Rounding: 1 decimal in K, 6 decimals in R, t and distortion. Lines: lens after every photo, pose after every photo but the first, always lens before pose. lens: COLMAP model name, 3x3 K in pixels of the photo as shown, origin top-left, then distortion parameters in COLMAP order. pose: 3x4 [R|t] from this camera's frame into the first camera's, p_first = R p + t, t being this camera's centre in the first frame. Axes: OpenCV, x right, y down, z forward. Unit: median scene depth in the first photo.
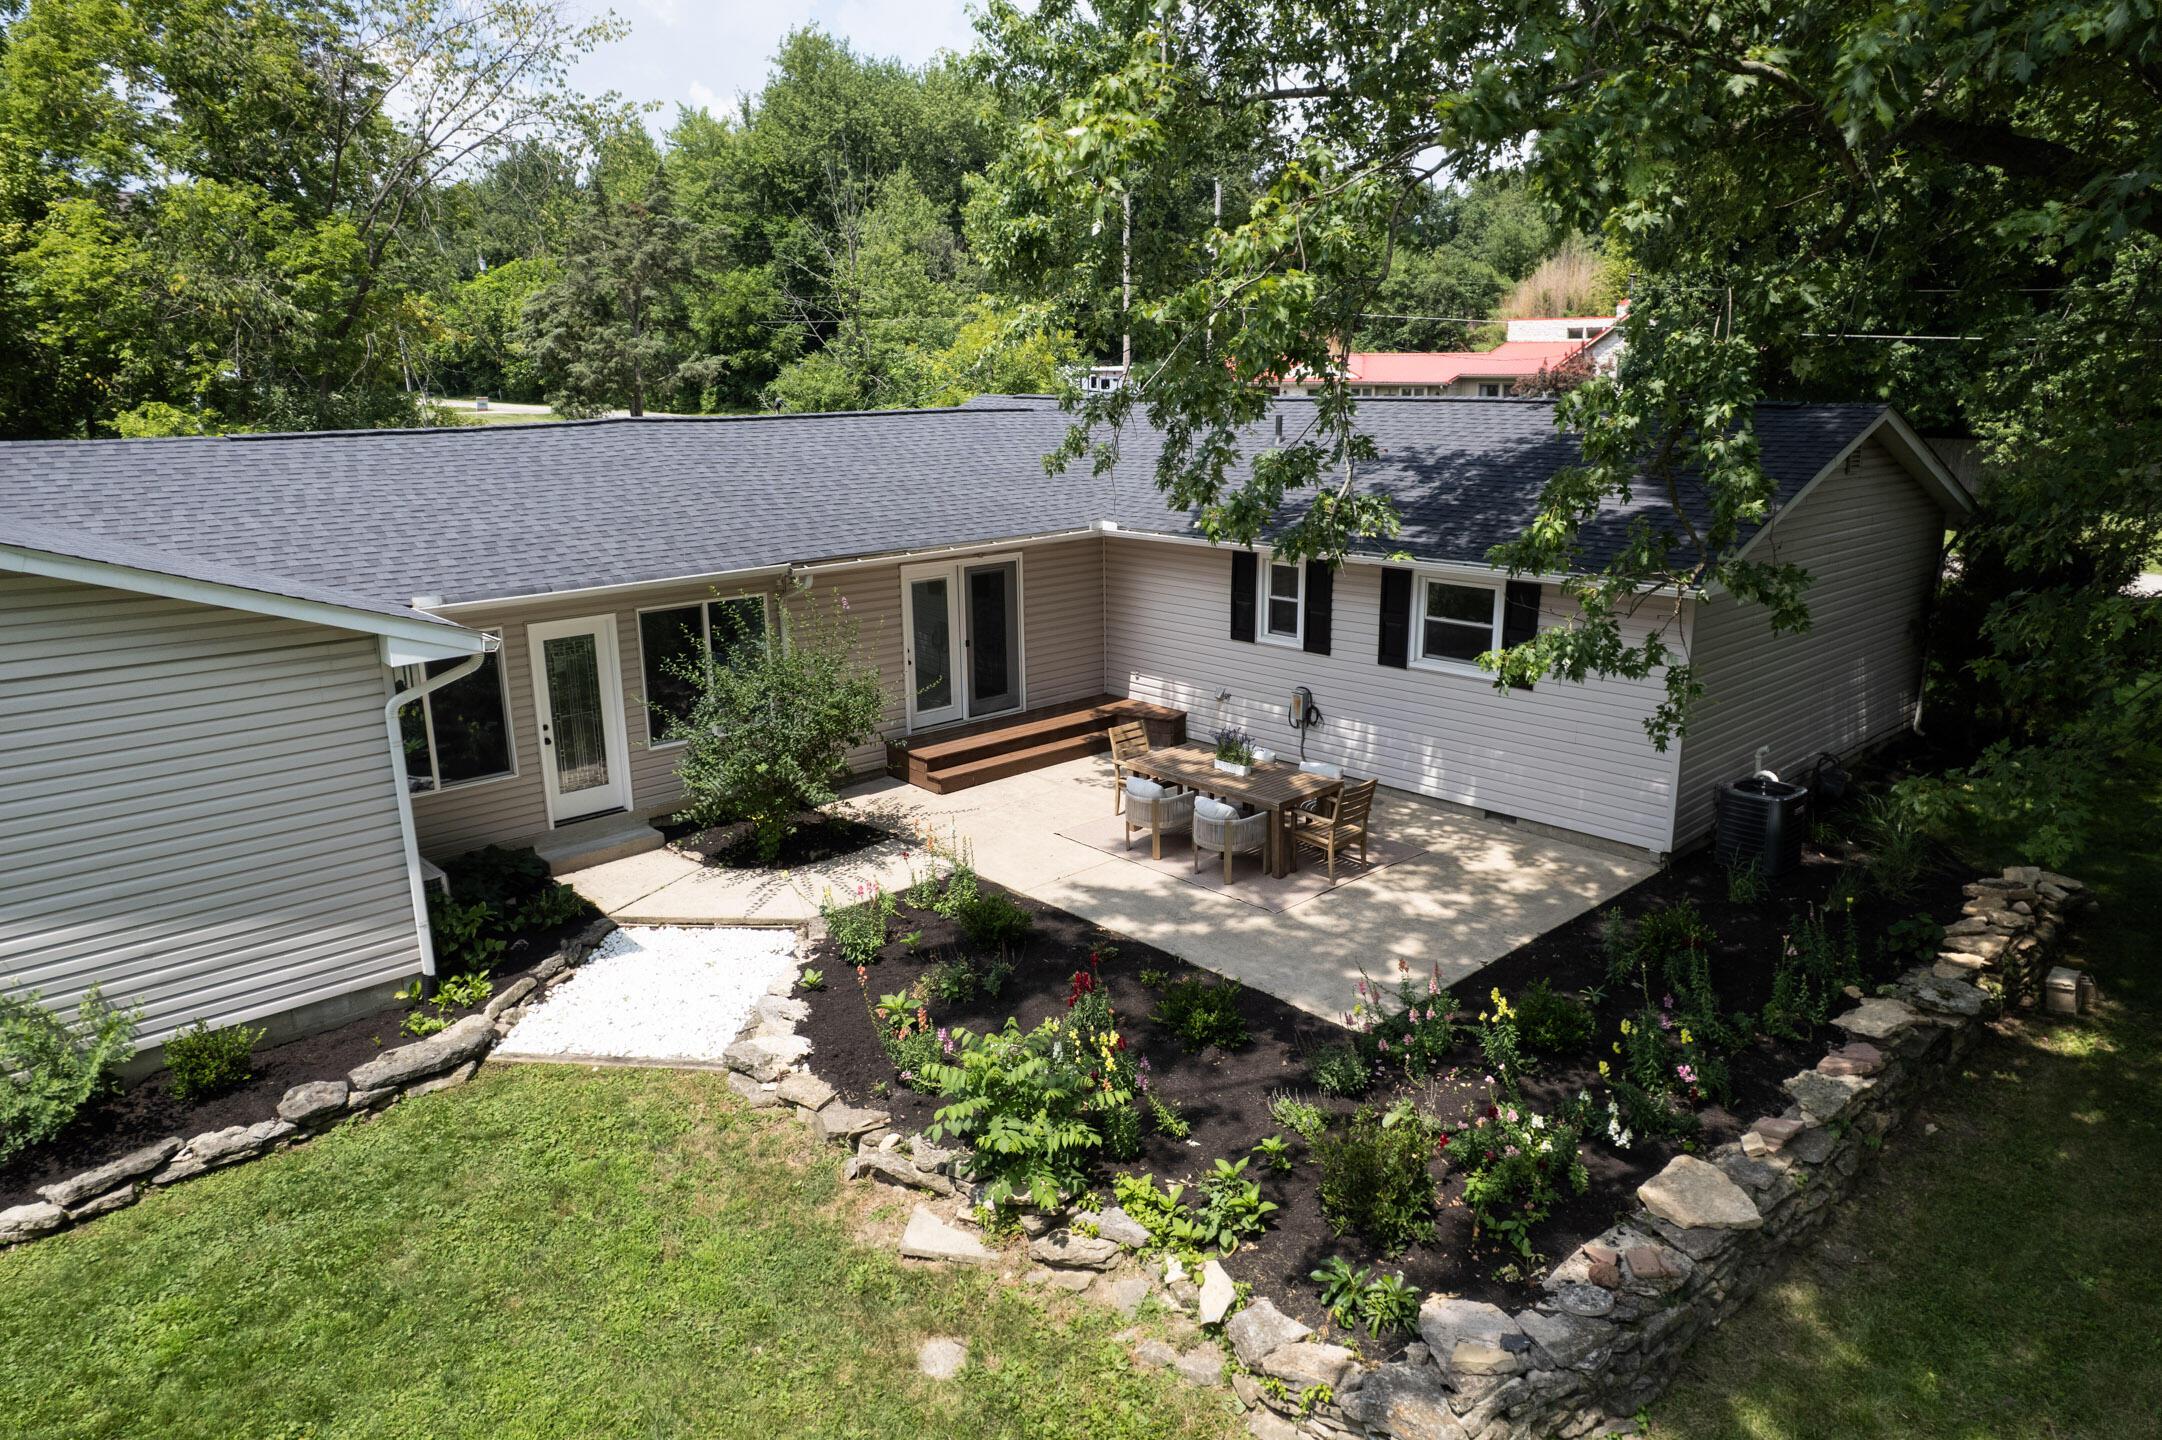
lens RADIAL K [[1343.4, 0, 1040.2], [0, 1343.4, 709.9], [0, 0, 1]] dist [-0.042765, 0.001811]
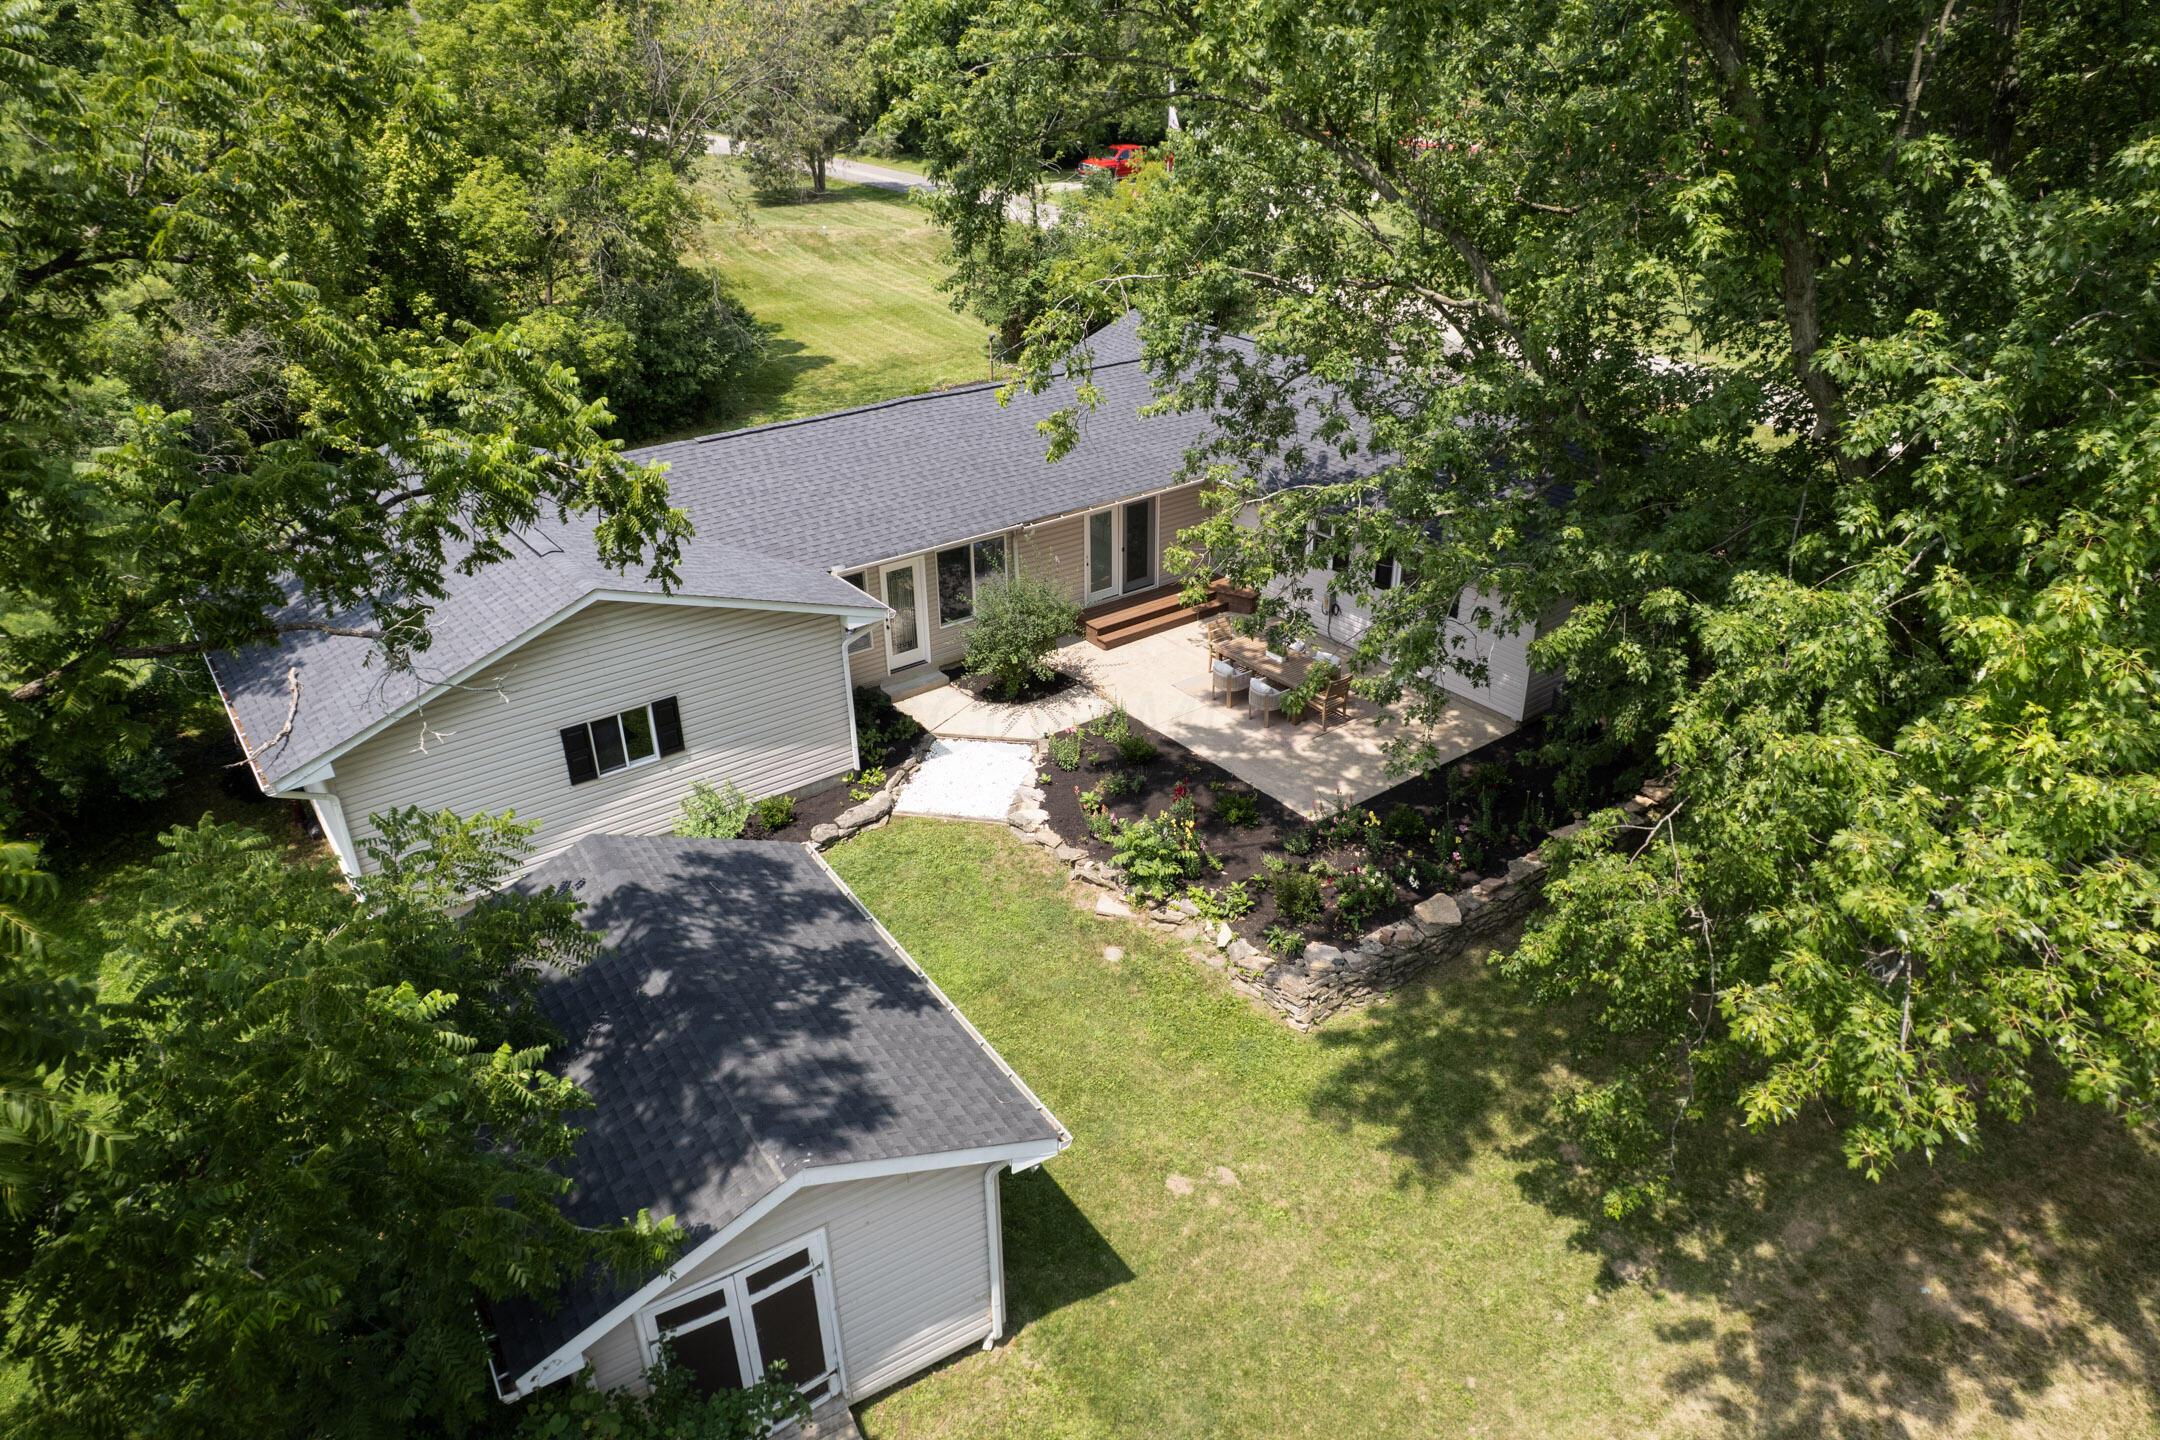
lens RADIAL K [[1361.7, 0, 1080.0], [0, 1361.7, 720.0], [0, 0, 1]] dist [-0.002390, 0.000091]
pose [[0.997457, 0.047732, -0.052928, -0.015862], [-0.032518, 0.965601, 0.257987, -0.436710], [0.063422, -0.255610, 0.964698, -0.997897]]
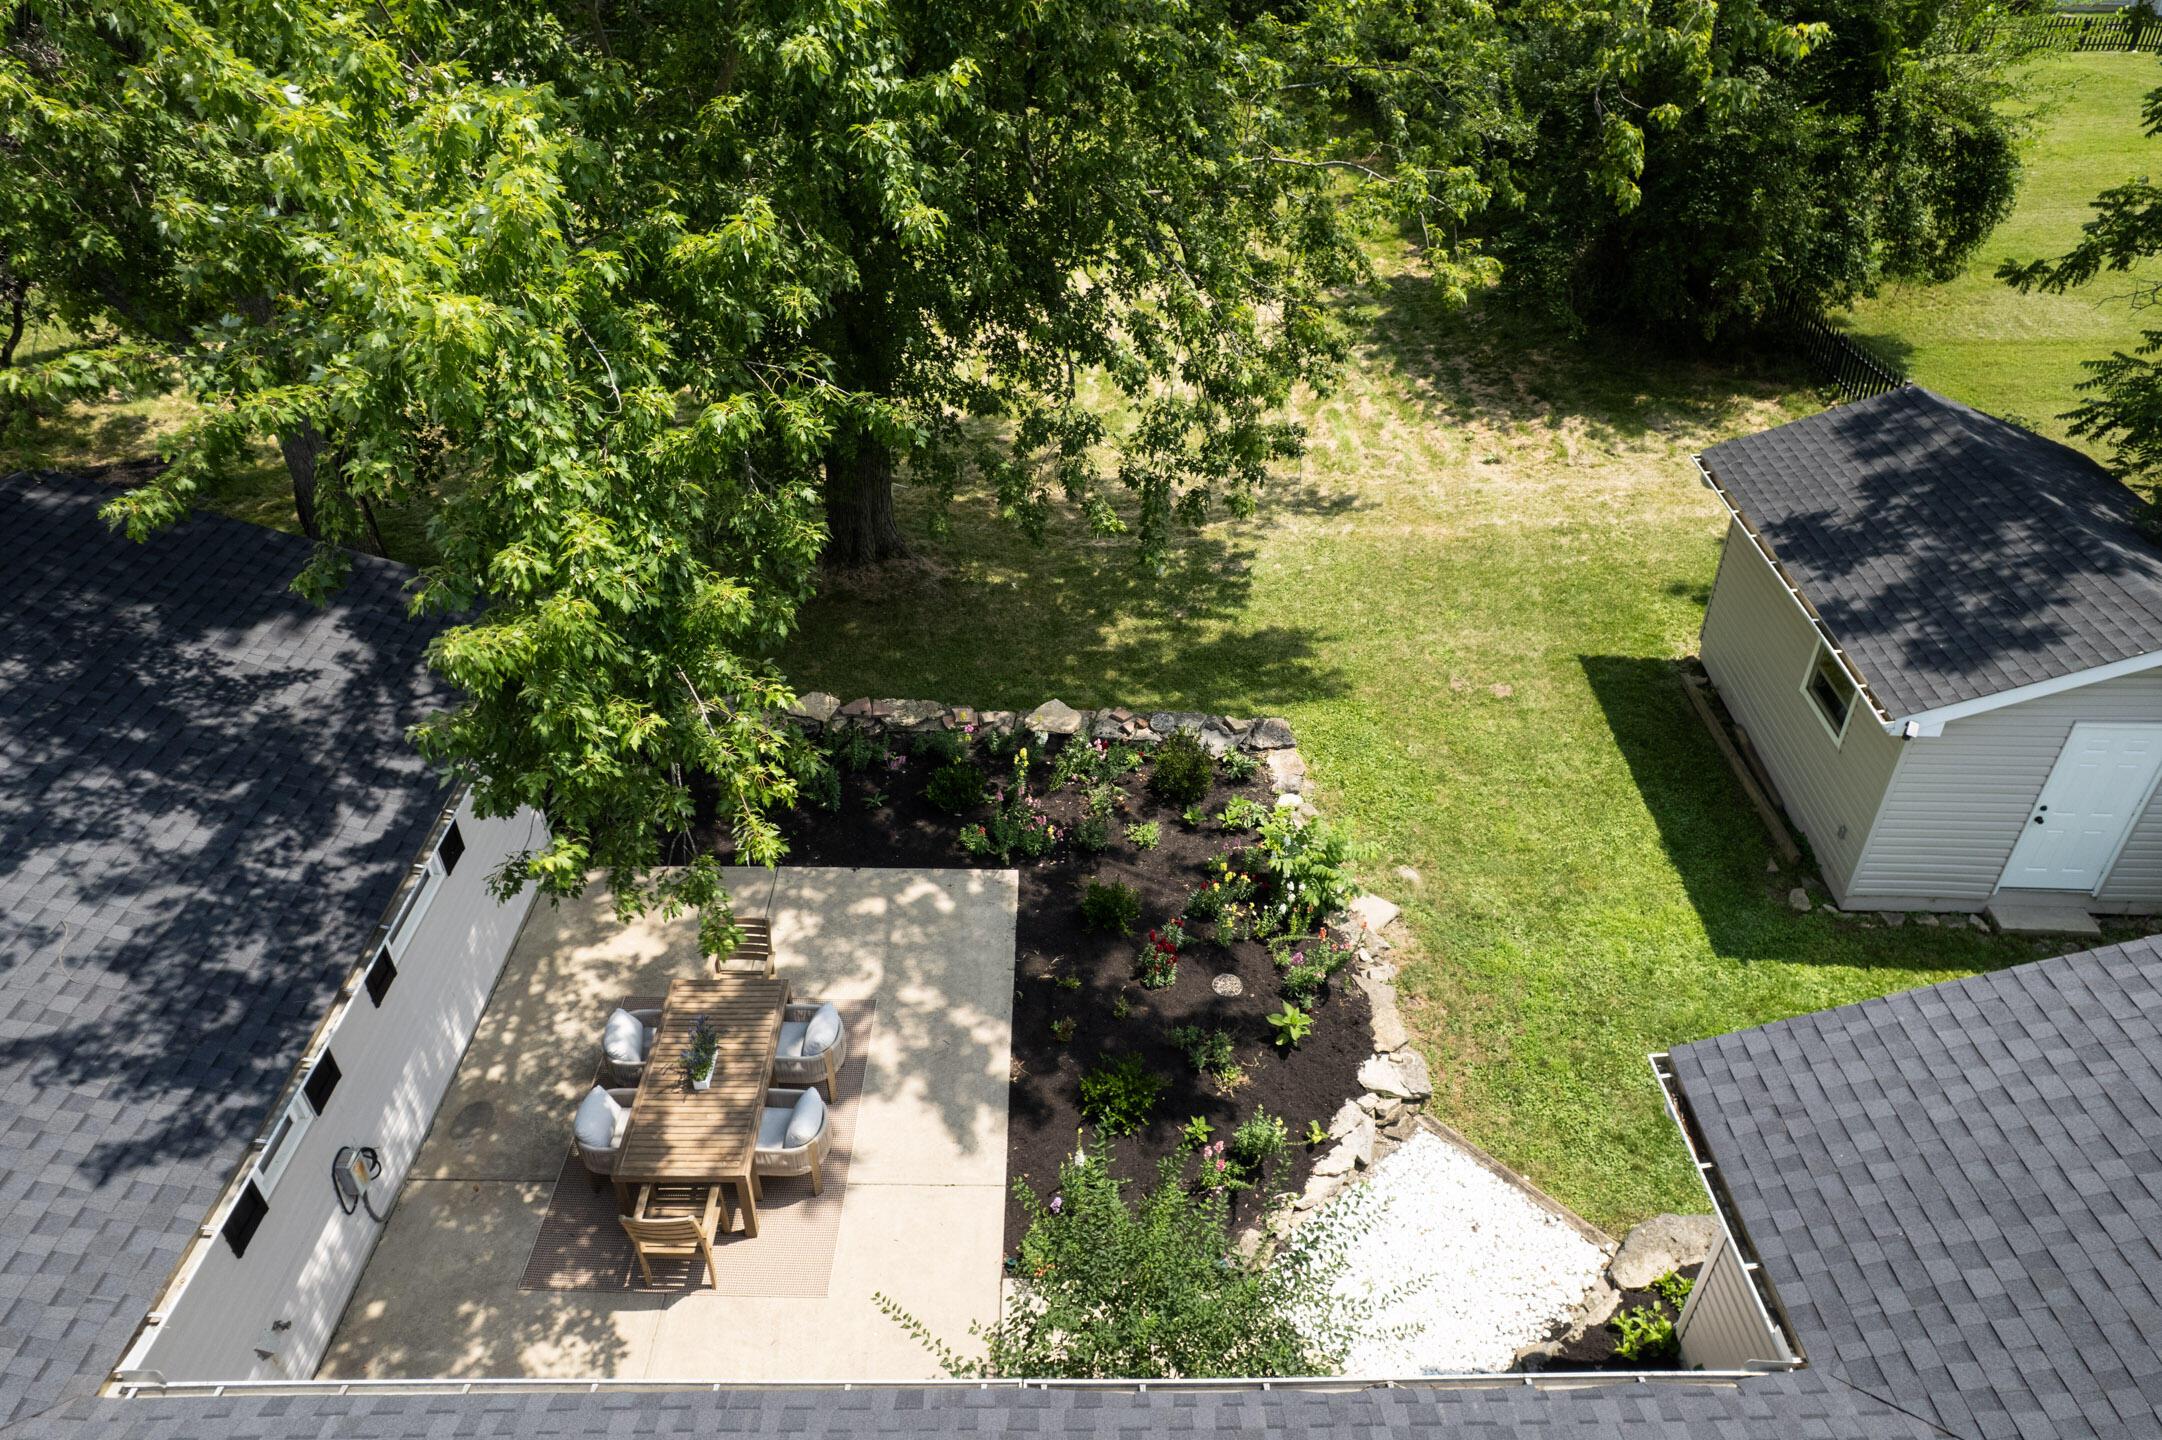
lens RADIAL K [[1398.6, 0, 1061.2], [0, 1398.6, 718.0], [0, 0, 1]] dist [-0.002492, 0.000963]
pose [[-0.759919, -0.343968, 0.551552, -0.543665], [0.165904, 0.717781, 0.676215, -0.855021], [-0.628489, 0.605373, -0.488390, 1.565270]]
